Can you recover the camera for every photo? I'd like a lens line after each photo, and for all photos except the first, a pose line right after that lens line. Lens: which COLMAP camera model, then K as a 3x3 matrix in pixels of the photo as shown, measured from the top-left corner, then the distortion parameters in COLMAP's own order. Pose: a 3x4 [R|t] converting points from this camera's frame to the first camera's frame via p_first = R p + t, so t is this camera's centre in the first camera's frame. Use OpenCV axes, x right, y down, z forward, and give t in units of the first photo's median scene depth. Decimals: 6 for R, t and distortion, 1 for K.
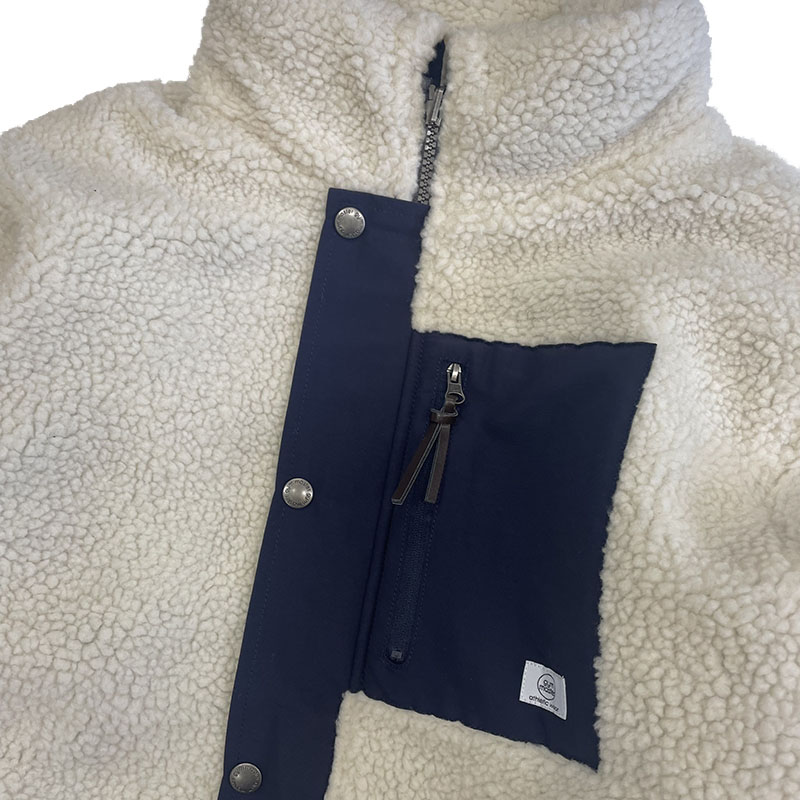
lens RADIAL K [[751.9, 0, 400.0], [0, 751.9, 400.0], [0, 0, 1]] dist [0.081290, -0.133003]
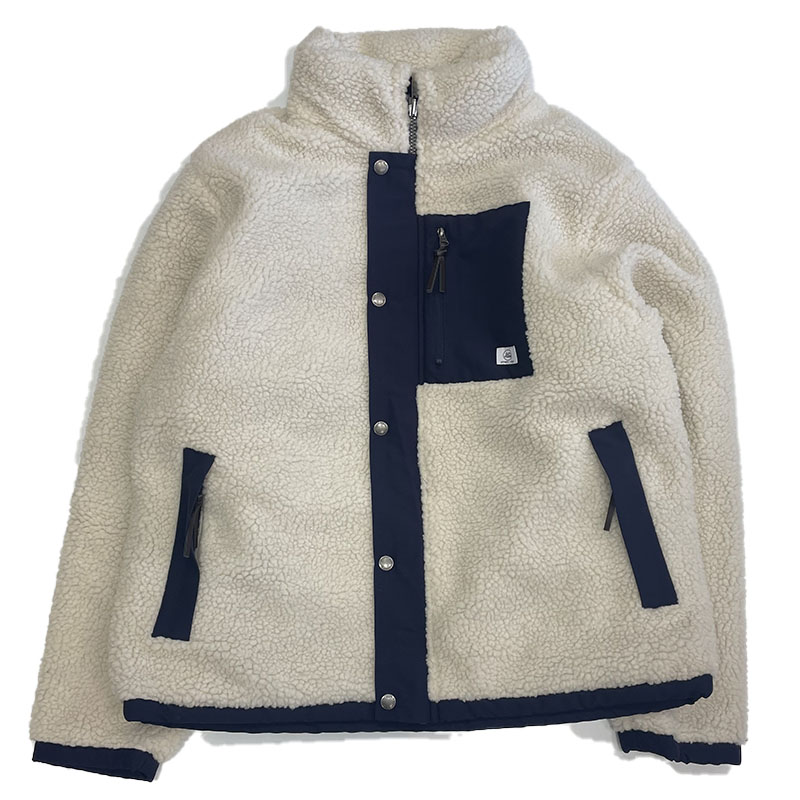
lens RADIAL K [[833.1, 0, 400.0], [0, 833.1, 400.0], [0, 0, 1]] dist [0.102663, -0.282488]
pose [[0.974354, -0.167898, 0.149815, -0.489461], [0.163796, 0.985707, 0.039405, 0.328395], [-0.154290, -0.013855, 0.987929, -1.354843]]
